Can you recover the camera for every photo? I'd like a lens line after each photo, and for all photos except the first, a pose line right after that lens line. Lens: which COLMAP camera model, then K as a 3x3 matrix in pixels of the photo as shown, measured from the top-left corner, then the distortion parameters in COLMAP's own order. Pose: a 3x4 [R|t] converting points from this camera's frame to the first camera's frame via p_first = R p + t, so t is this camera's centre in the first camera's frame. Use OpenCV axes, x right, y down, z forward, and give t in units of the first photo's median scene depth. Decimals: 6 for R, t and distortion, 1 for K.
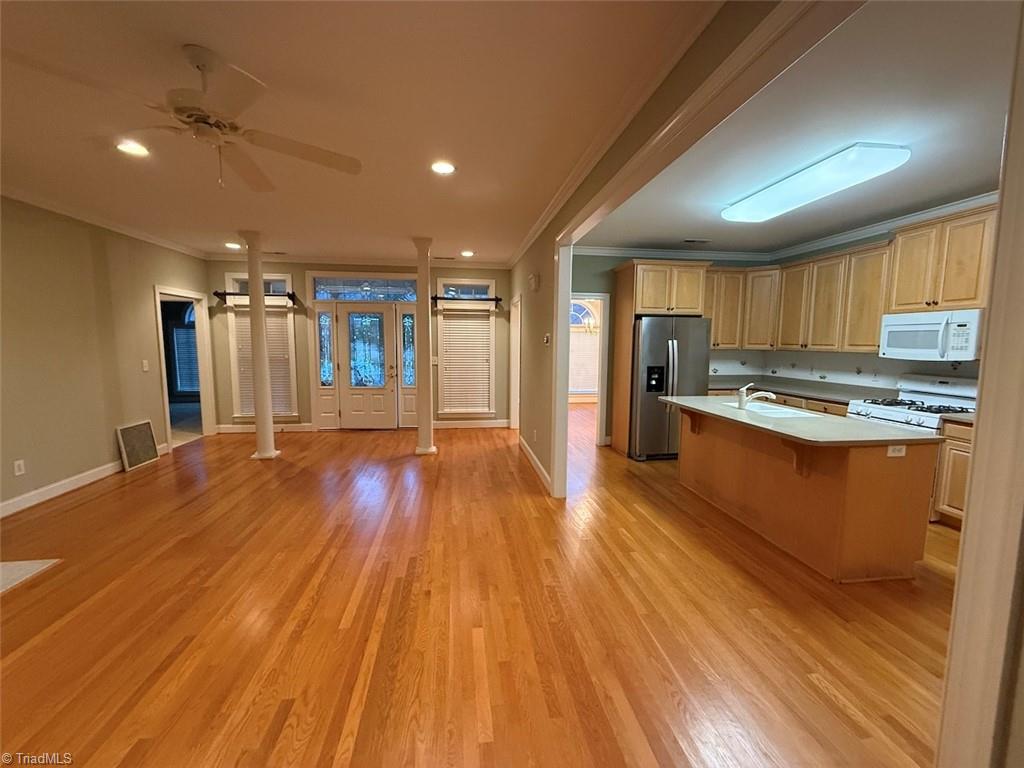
lens RADIAL K [[407.7, 0, 508.8], [0, 407.7, 383.8], [0, 0, 1]] dist [-0.000865, 0.000380]
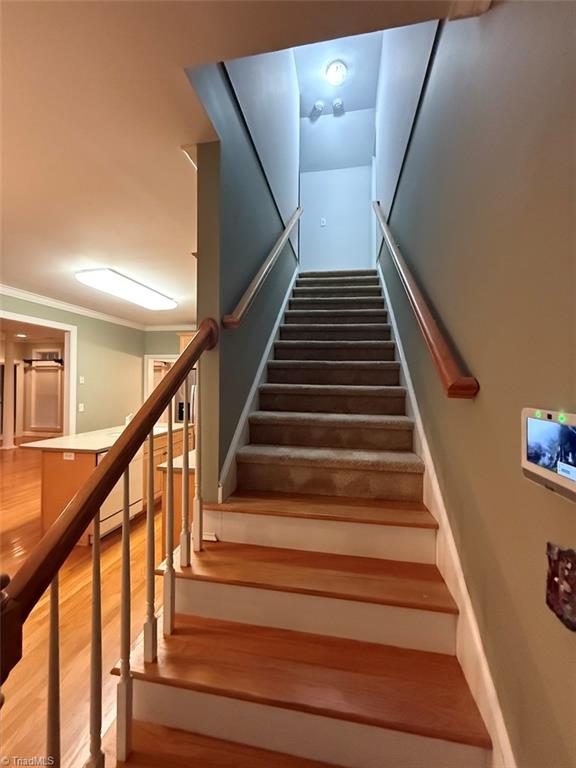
lens RADIAL K [[305.8, 0, 285.9], [0, 305.8, 382.2], [0, 0, 1]] dist [-0.000865, 0.000380]
pose [[0.950747, -0.002197, -0.309959, 1.063856], [-0.033875, 0.993249, -0.110947, -0.007242], [0.308110, 0.115983, 0.944254, 0.061241]]
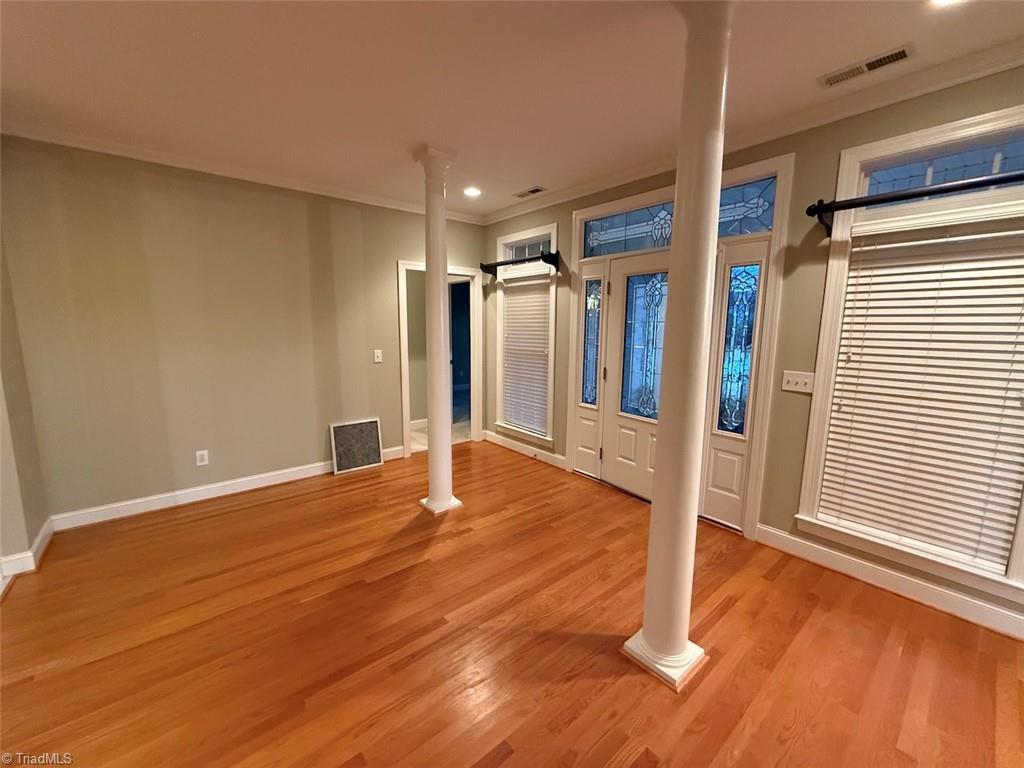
lens RADIAL K [[407.7, 0, 507.3], [0, 407.7, 384.9], [0, 0, 1]] dist [-0.000865, 0.000380]
pose [[0.530361, 0.120974, -0.839096, -0.013436], [-0.092194, 0.992127, 0.084765, -0.082574], [0.842744, 0.032404, 0.537339, 0.769059]]
